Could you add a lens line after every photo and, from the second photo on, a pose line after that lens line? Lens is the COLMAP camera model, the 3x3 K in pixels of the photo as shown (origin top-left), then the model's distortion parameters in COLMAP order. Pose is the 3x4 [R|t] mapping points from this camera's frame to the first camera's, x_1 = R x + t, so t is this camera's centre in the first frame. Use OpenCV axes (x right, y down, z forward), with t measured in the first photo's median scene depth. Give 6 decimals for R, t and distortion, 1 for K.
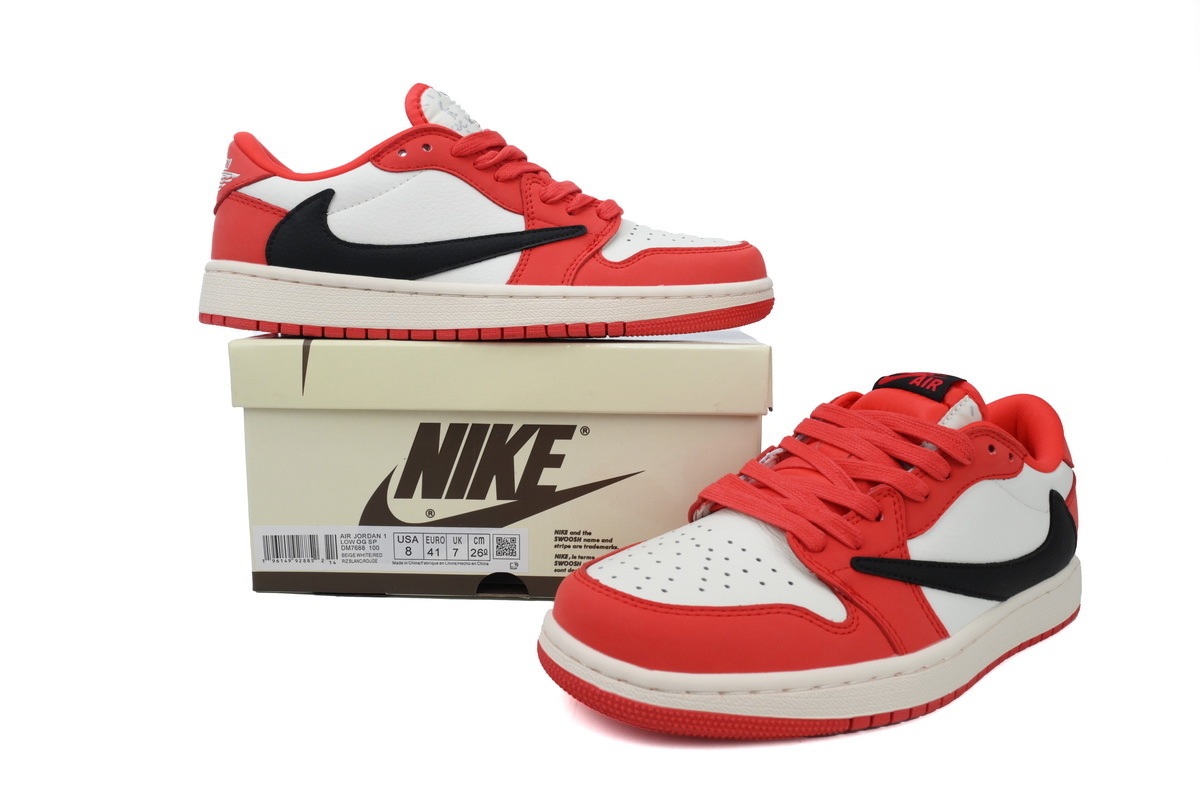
lens RADIAL K [[900.7, 0, 597.3], [0, 900.7, 399.7], [0, 0, 1]] dist [0.010704, -0.004579]
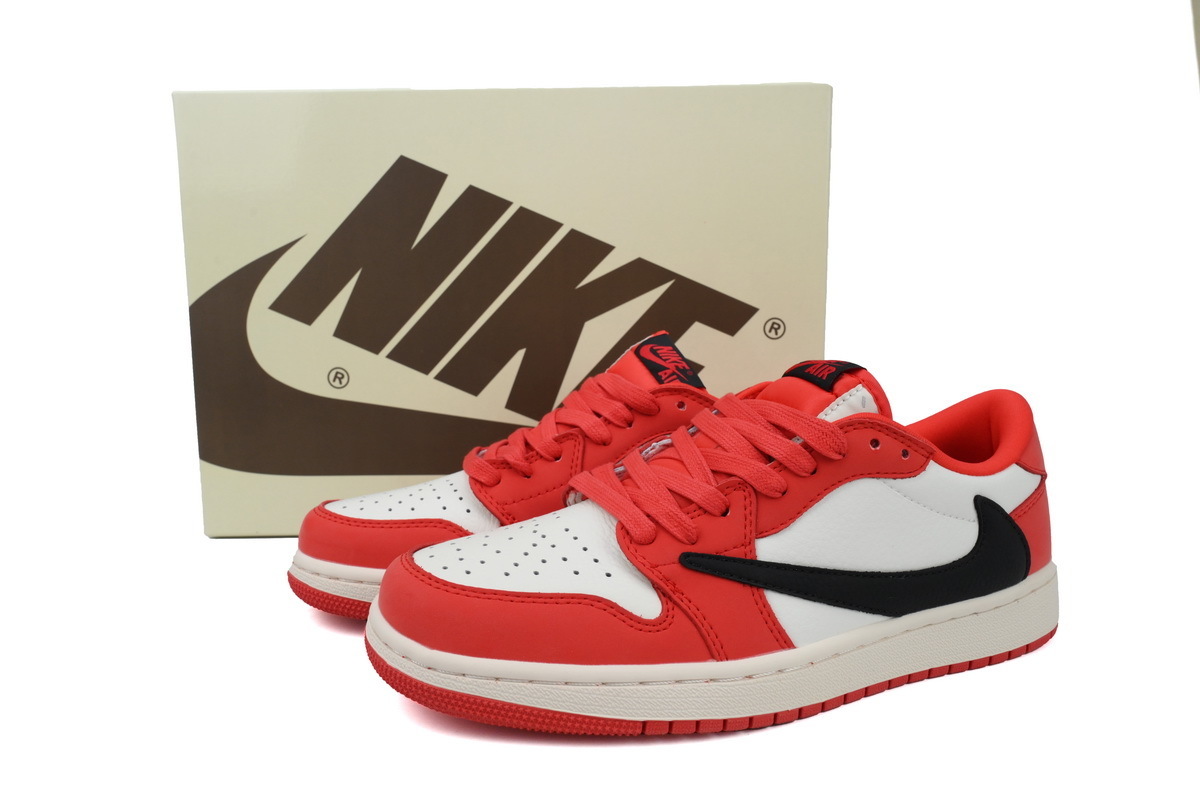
lens RADIAL K [[900.7, 0, 598.6], [0, 900.7, 397.4], [0, 0, 1]] dist [0.010704, -0.004579]
pose [[0.964672, 0.013924, -0.263085, 0.430289], [-0.018557, 0.999713, -0.015132, 0.029029], [0.262799, 0.019480, 0.964654, 0.070918]]
